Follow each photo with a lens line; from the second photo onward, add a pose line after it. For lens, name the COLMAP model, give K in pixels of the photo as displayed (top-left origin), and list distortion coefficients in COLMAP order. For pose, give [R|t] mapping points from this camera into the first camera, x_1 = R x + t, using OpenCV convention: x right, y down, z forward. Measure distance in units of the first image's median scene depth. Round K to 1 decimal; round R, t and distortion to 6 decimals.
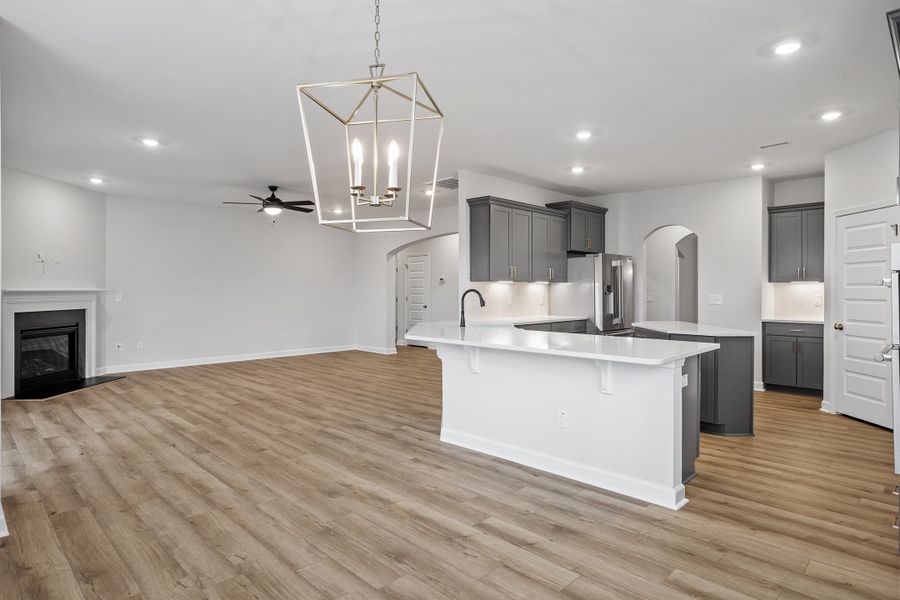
lens RADIAL K [[497.8, 0, 448.6], [0, 497.8, 293.8], [0, 0, 1]] dist [-0.032210, 0.006396]
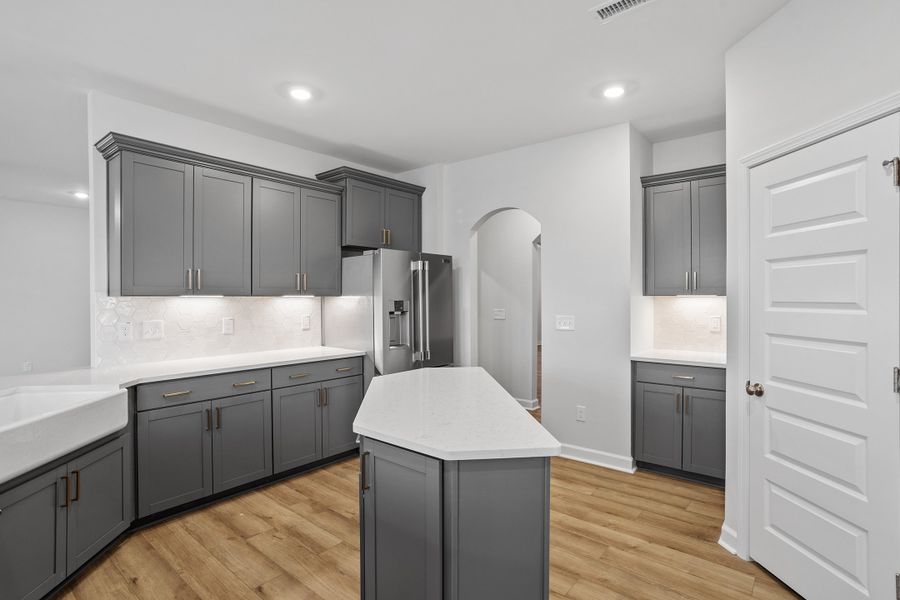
lens RADIAL K [[441.2, 0, 452.0], [0, 441.2, 299.3], [0, 0, 1]] dist [-0.028699, 0.001211]
pose [[0.995540, -0.001120, 0.094329, 0.525564], [0.001498, 0.999991, -0.003942, -0.026006], [-0.094324, 0.004066, 0.995533, 0.687020]]
